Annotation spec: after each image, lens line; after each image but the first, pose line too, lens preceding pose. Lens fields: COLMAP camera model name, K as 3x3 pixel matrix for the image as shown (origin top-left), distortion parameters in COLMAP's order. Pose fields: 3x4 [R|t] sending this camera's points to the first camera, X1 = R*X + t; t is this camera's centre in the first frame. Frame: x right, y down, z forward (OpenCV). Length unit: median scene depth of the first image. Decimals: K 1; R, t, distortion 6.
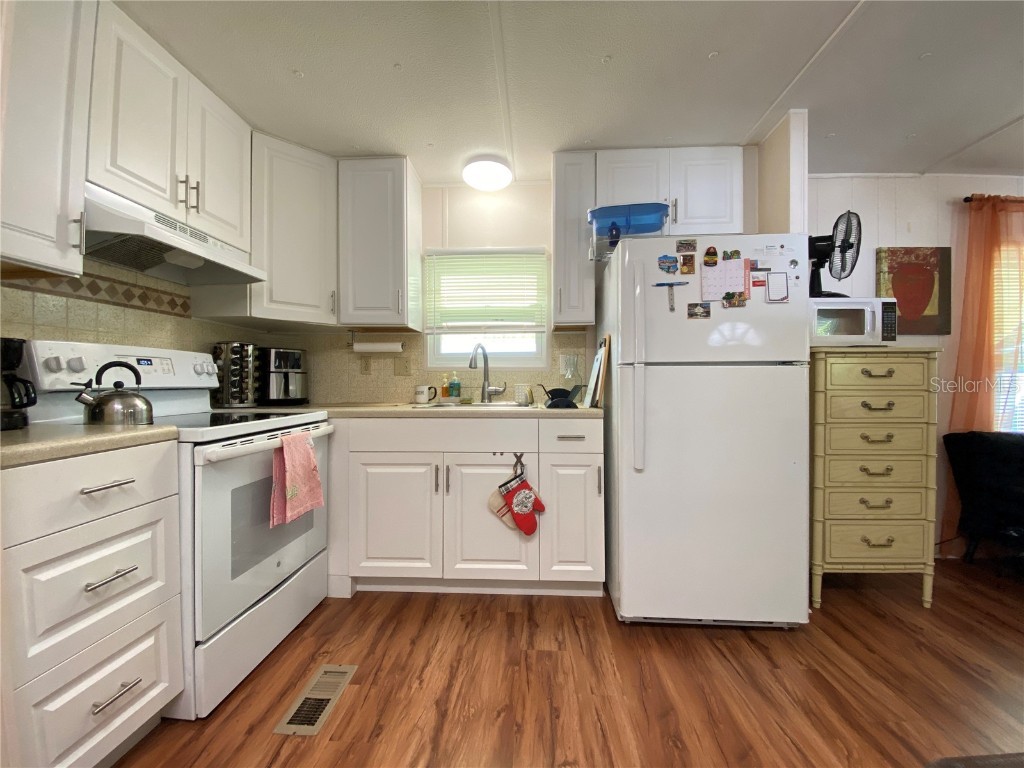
lens RADIAL K [[415.0, 0, 513.5], [0, 415.0, 385.2], [0, 0, 1]] dist [0.032484, -0.026635]
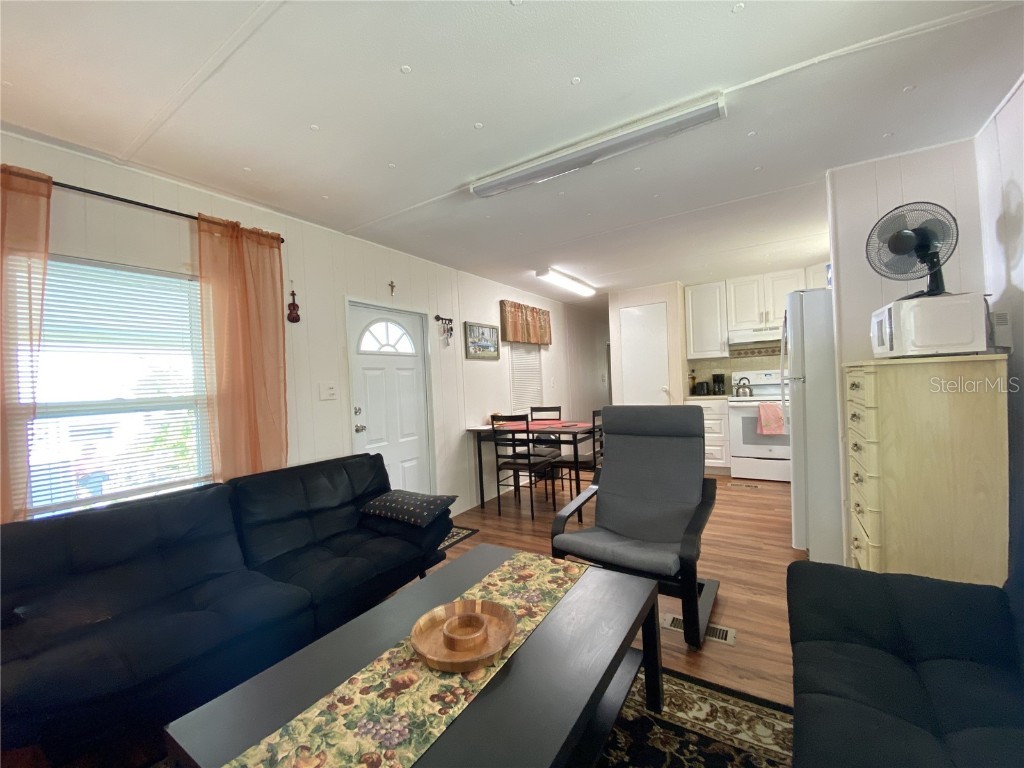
lens RADIAL K [[415.0, 0, 513.5], [0, 415.0, 385.2], [0, 0, 1]] dist [0.032484, -0.026635]
pose [[-0.494017, 0.030593, -0.868914, 2.227507], [0.041506, 0.999071, 0.011577, -0.081427], [0.868461, -0.030346, -0.494827, 0.778029]]
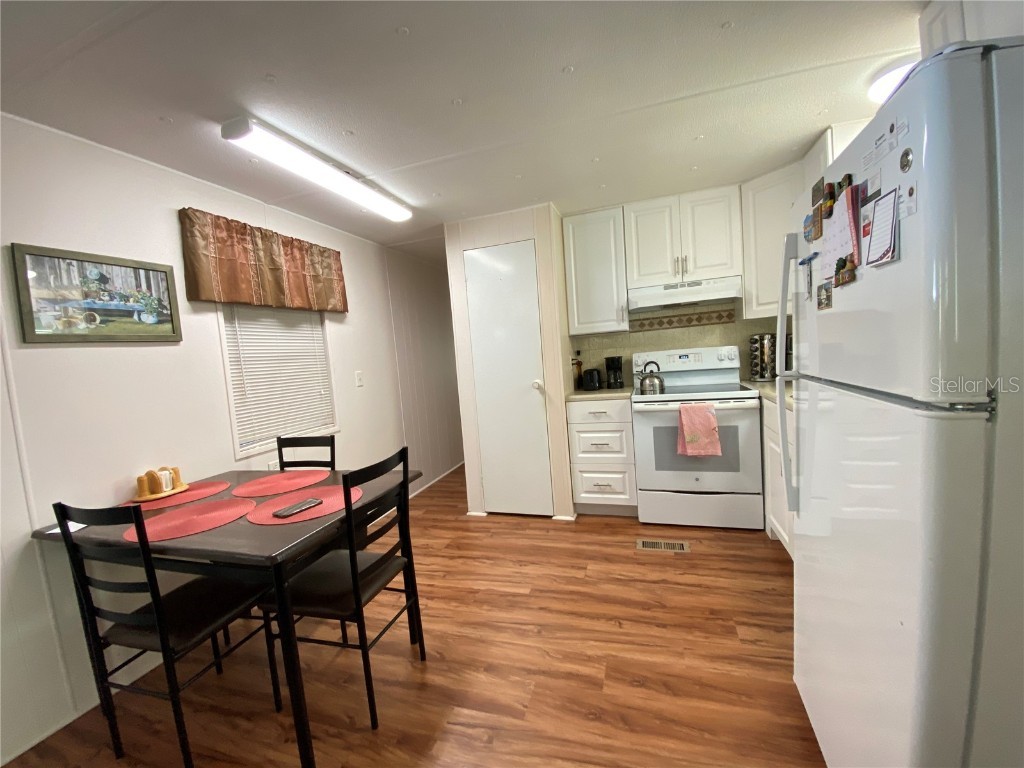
lens RADIAL K [[415.0, 0, 513.5], [0, 415.0, 385.2], [0, 0, 1]] dist [0.032484, -0.026635]
pose [[-0.256895, 0.094430, -0.961815, 1.036986], [0.071393, 0.994350, 0.078556, -0.115748], [0.963799, -0.048487, -0.262185, 0.639961]]
